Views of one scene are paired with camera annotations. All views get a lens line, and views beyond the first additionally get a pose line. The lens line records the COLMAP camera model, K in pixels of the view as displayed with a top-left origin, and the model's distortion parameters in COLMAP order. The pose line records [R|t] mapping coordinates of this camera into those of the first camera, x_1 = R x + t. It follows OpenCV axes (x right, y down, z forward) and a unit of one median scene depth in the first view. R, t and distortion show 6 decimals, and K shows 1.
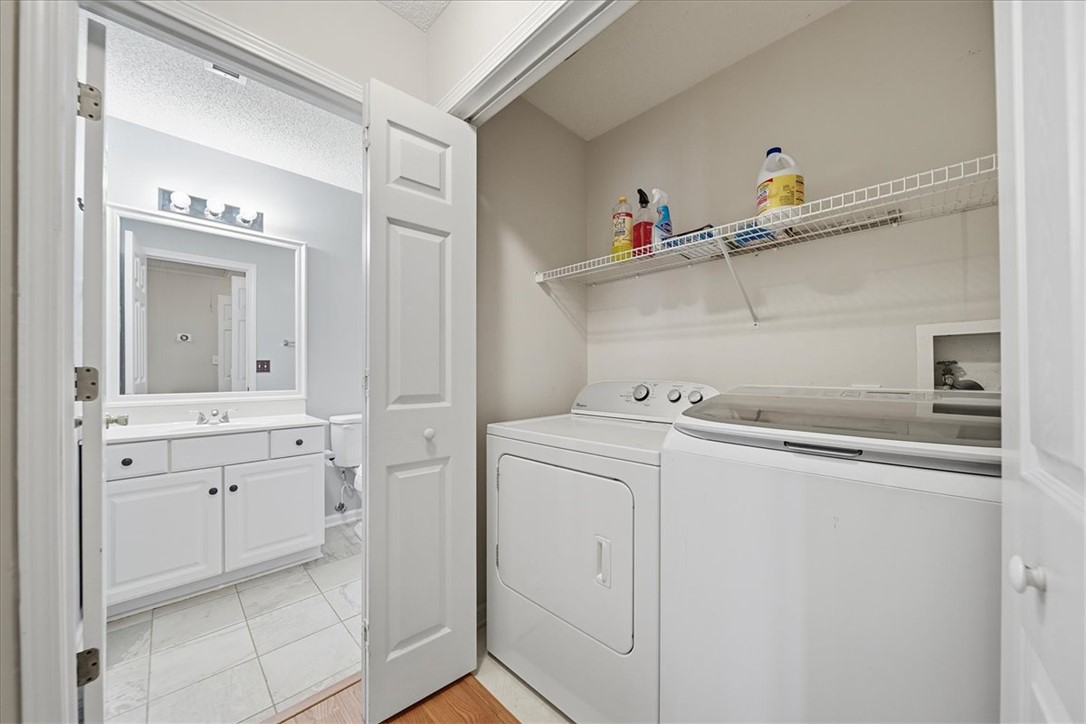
lens RADIAL K [[382.4, 0, 543.1], [0, 382.4, 369.2], [0, 0, 1]] dist [-0.002224, -0.001894]
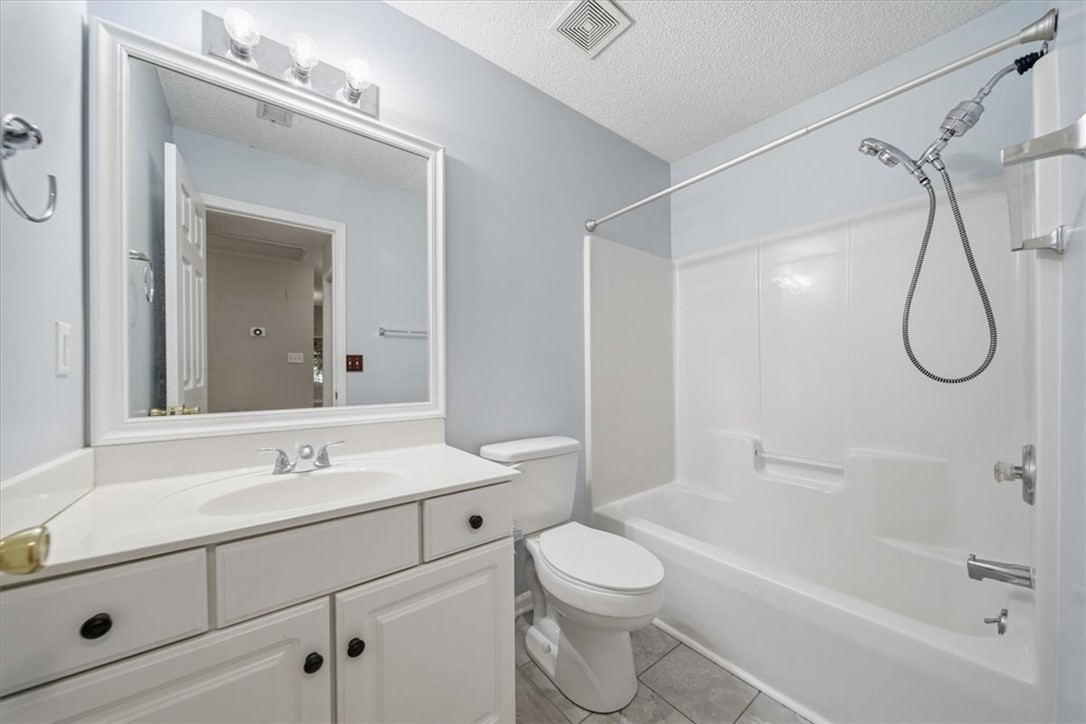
lens RADIAL K [[382.4, 0, 542.5], [0, 382.4, 368.2], [0, 0, 1]] dist [-0.002224, -0.001894]
pose [[0.992929, -0.005522, -0.118577, -0.416852], [0.005762, 0.999982, 0.001680, 0.003592], [0.118566, -0.002351, 0.992943, 0.455968]]
